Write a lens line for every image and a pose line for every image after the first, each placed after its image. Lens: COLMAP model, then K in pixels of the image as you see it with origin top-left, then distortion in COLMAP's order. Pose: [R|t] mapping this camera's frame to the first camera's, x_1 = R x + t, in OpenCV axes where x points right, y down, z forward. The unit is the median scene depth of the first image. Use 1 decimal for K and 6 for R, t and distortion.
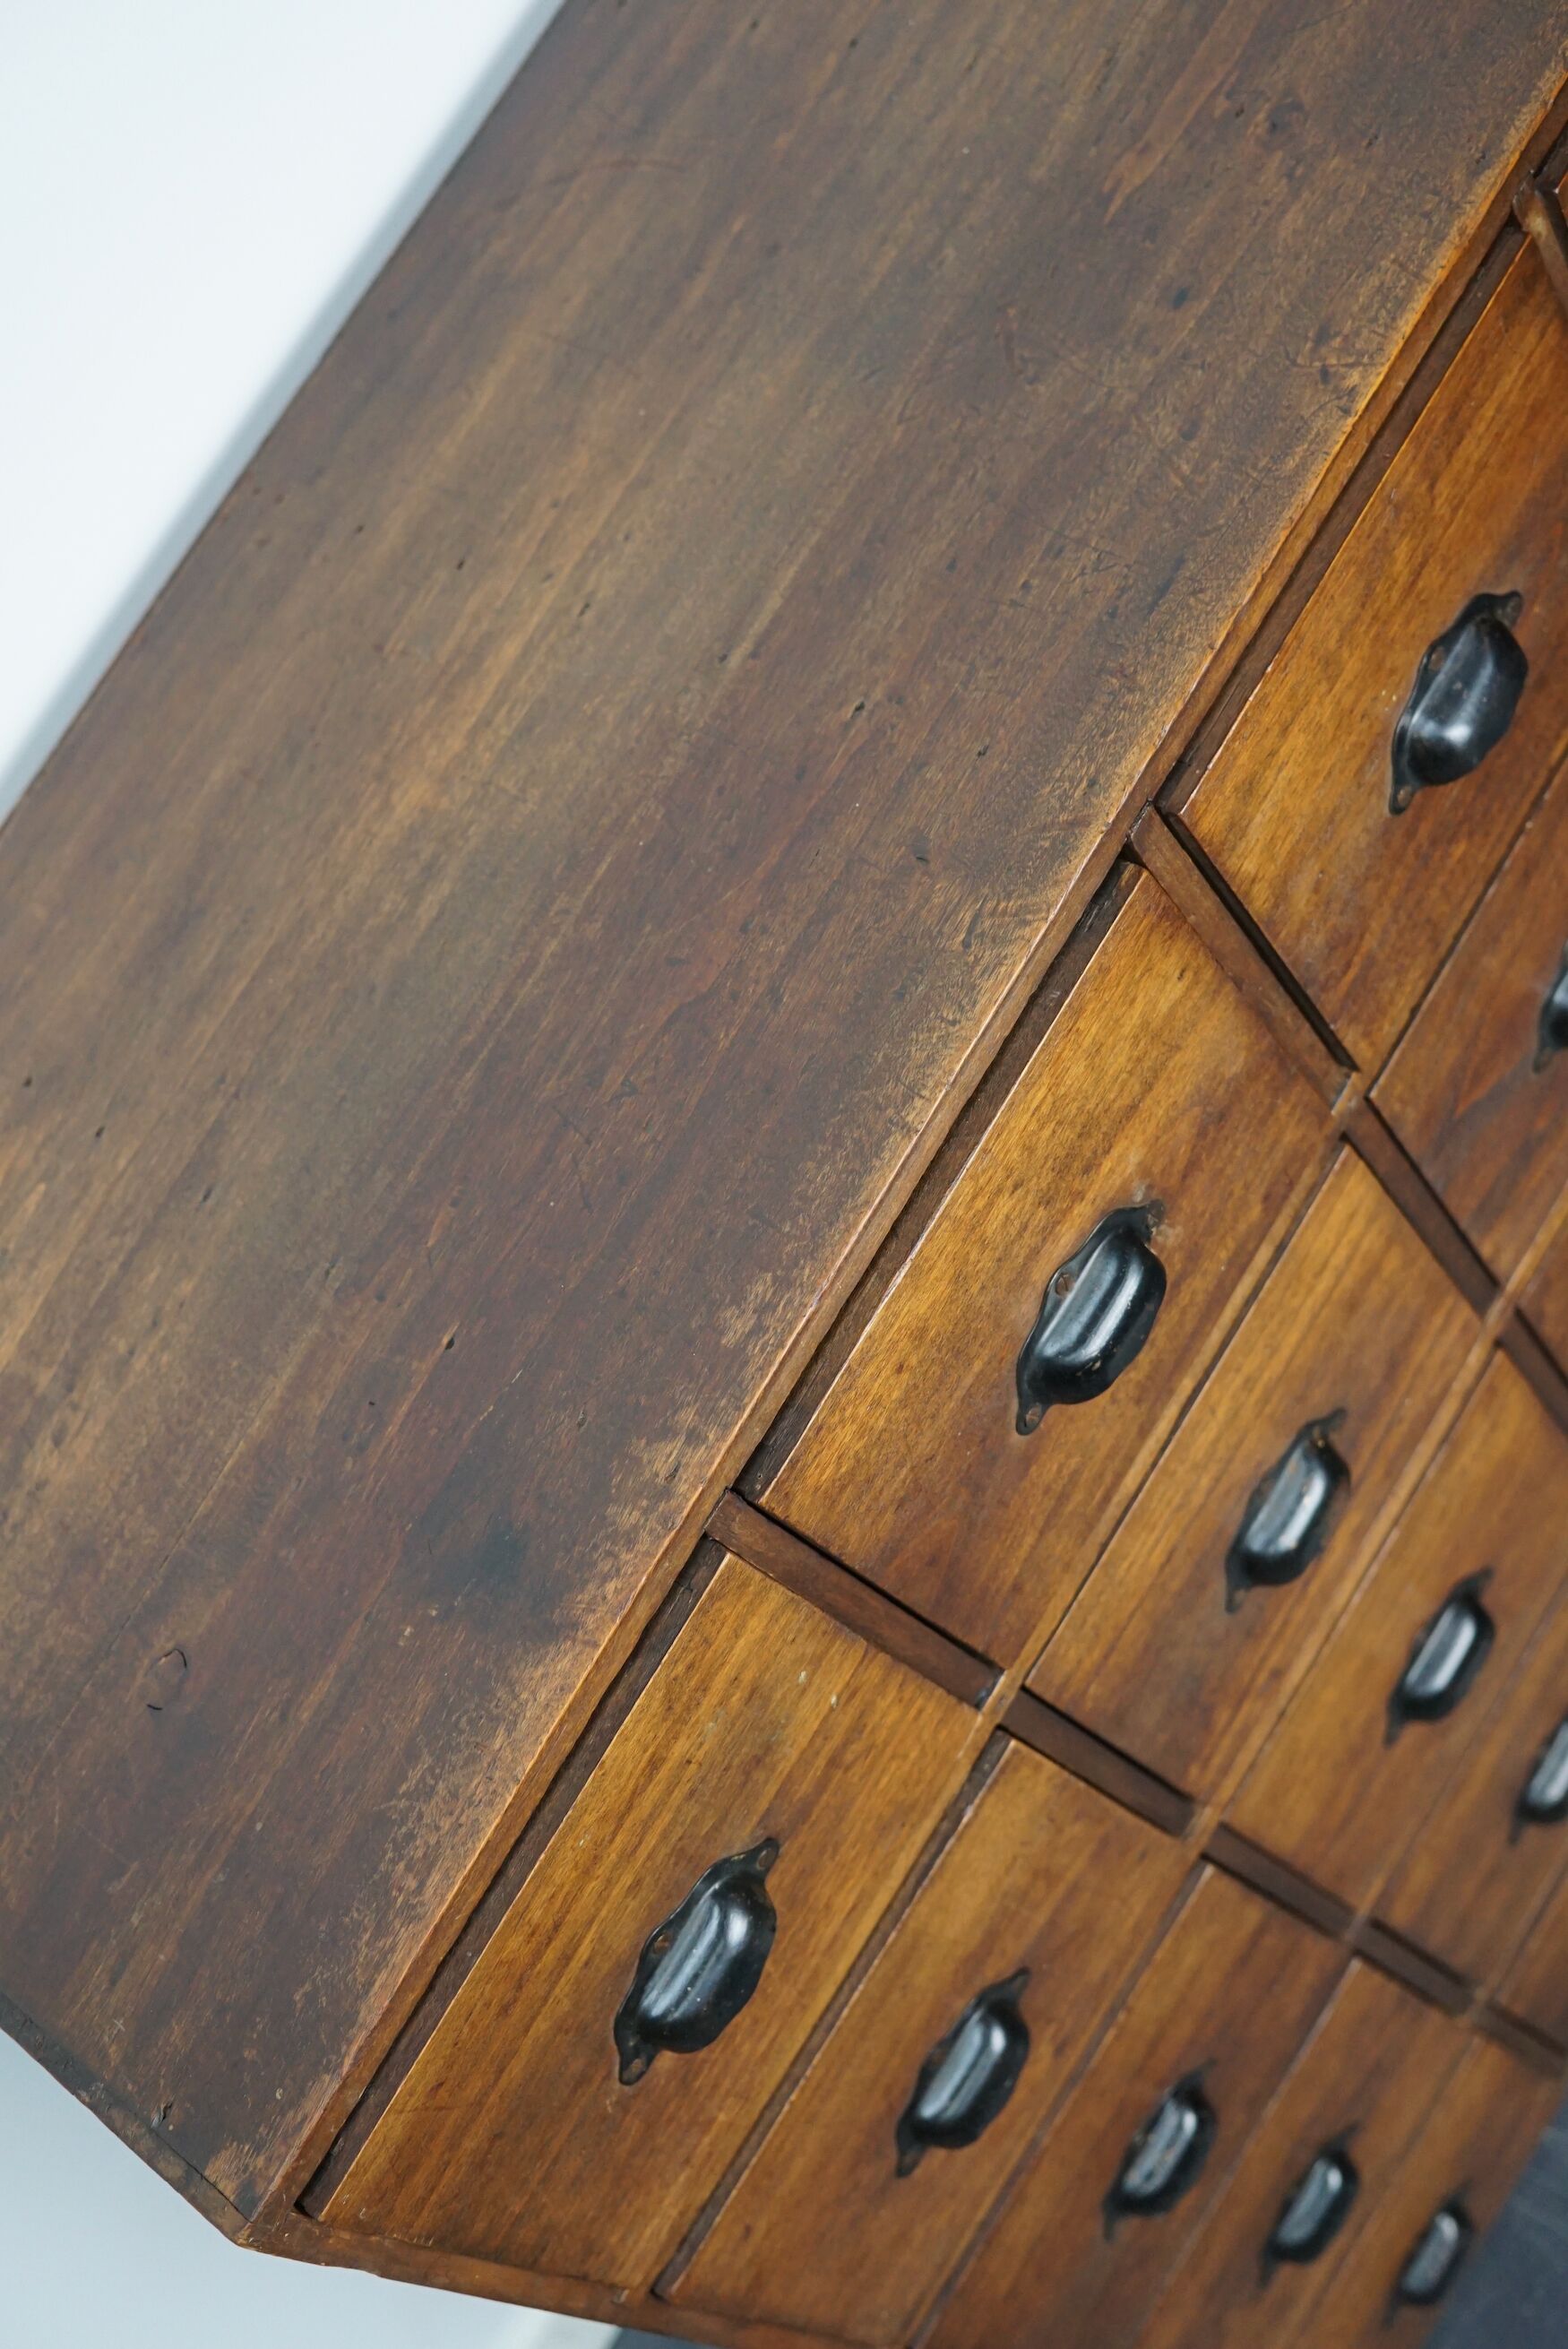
lens RADIAL K [[3029.6, 0, 789.0], [0, 3029.6, 1186.6], [0, 0, 1]] dist [-0.154444, 0.332856]
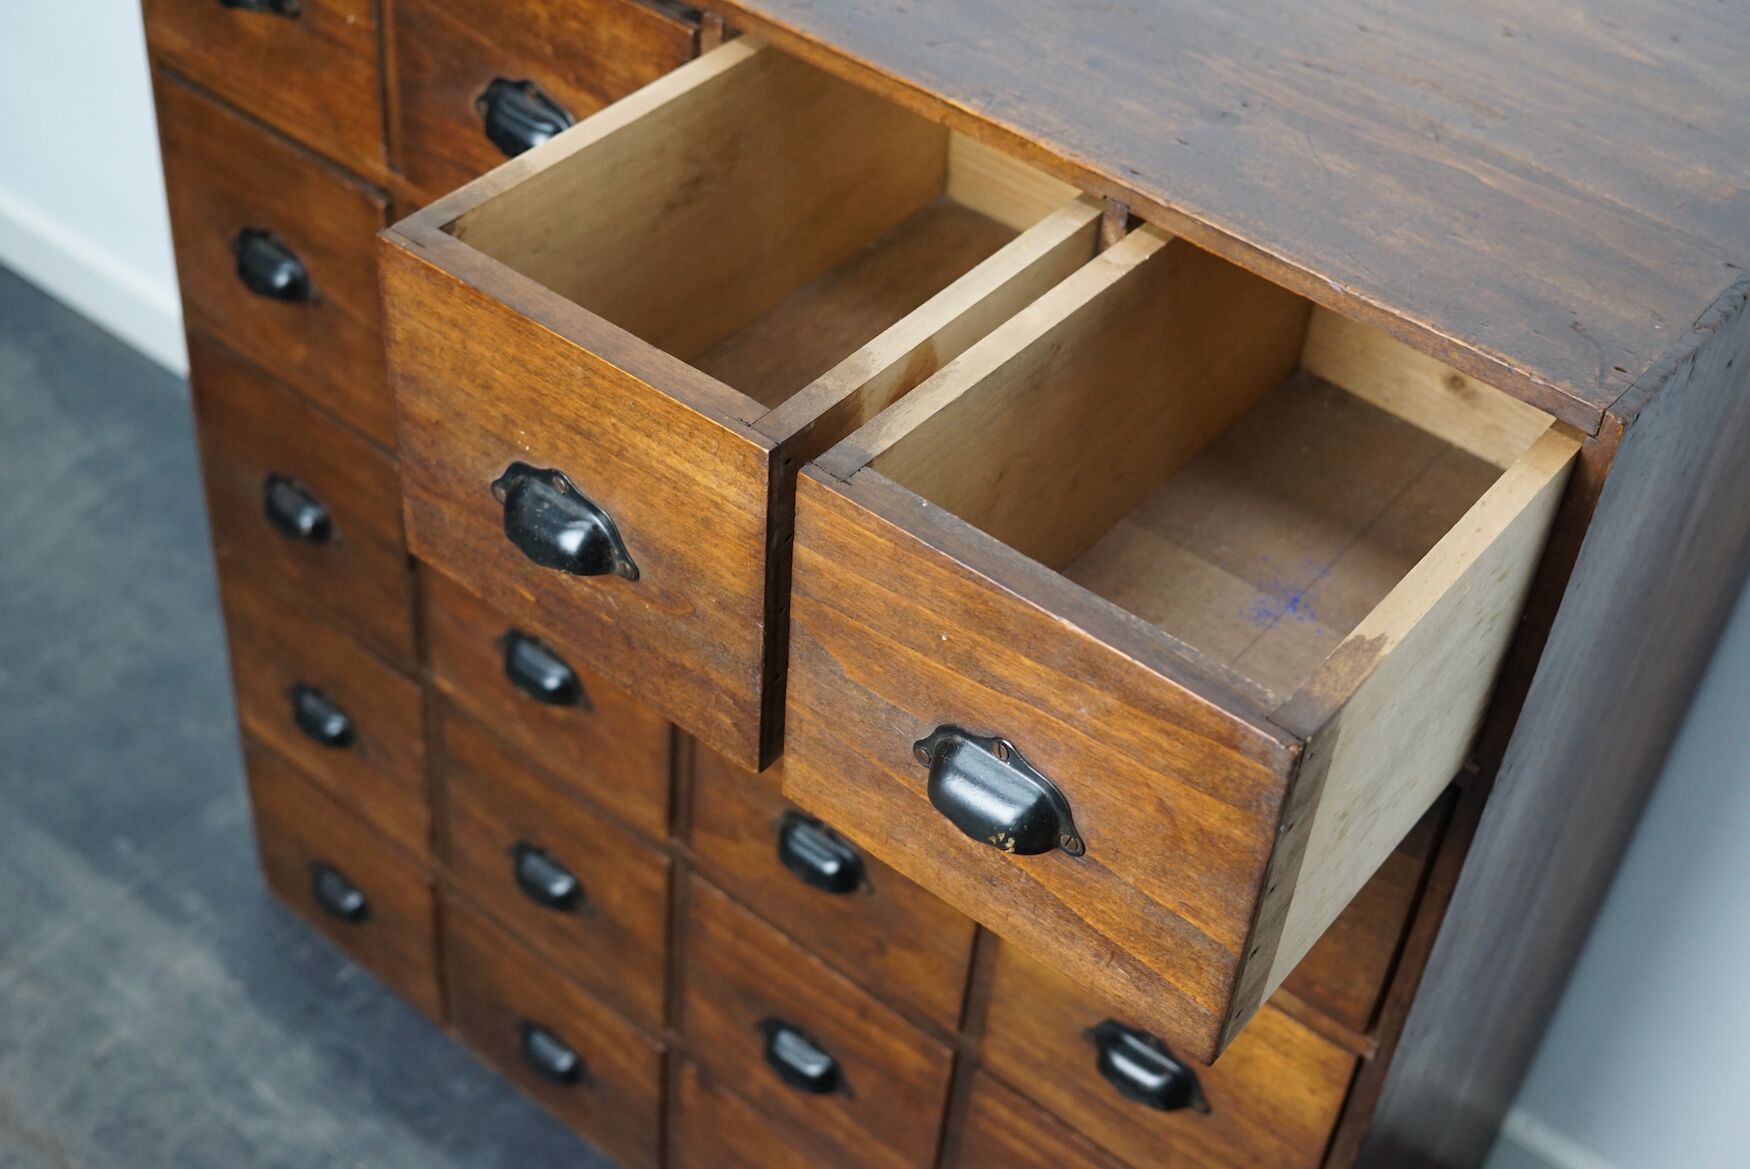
lens RADIAL K [[2263.4, 0, 878.9], [0, 2263.4, 602.4], [0, 0, 1]] dist [-0.158636, 0.338707]
pose [[-0.080202, 0.924409, -0.372874, 0.791284], [-0.912883, 0.082096, 0.399882, -0.613555], [0.400266, 0.372462, 0.837293, 0.119974]]
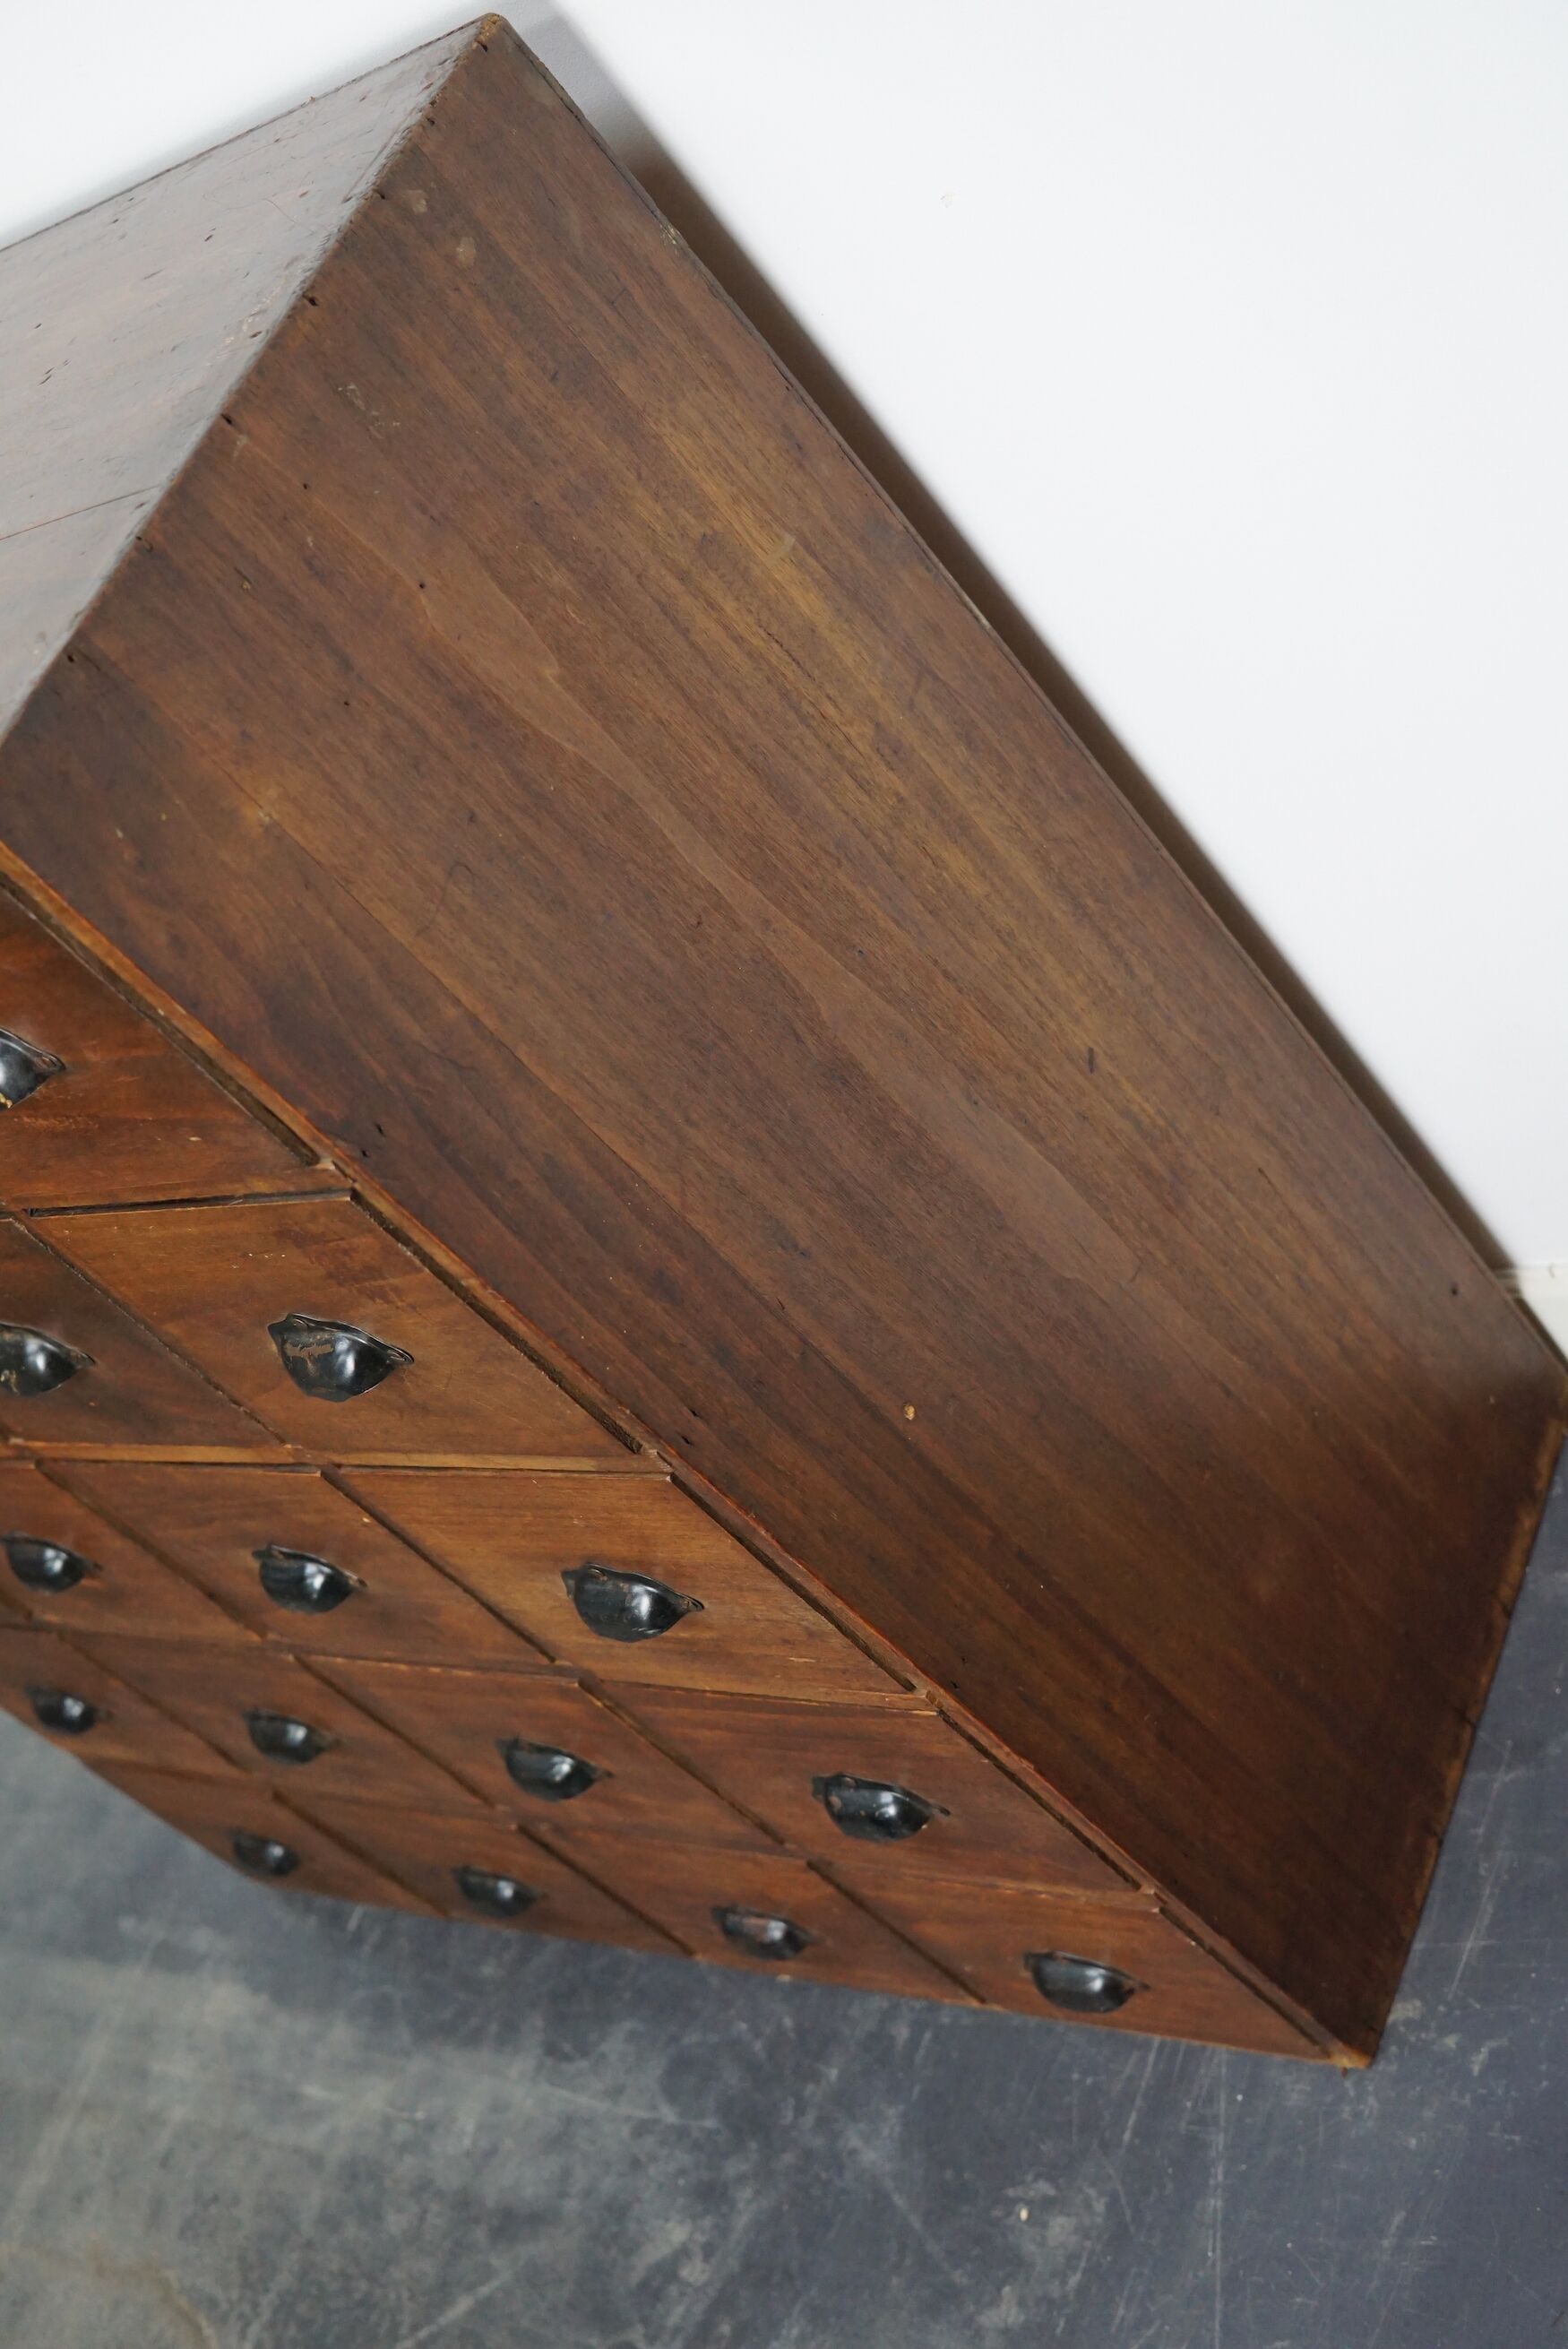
lens RADIAL K [[3029.6, 0, 789.0], [0, 3029.6, 1186.6], [0, 0, 1]] dist [-0.154444, 0.332856]
pose [[0.371728, 0.824592, -0.426459, 1.016474], [-0.518750, 0.565469, 0.641204, -1.271217], [0.769881, -0.017127, 0.637958, 0.536005]]
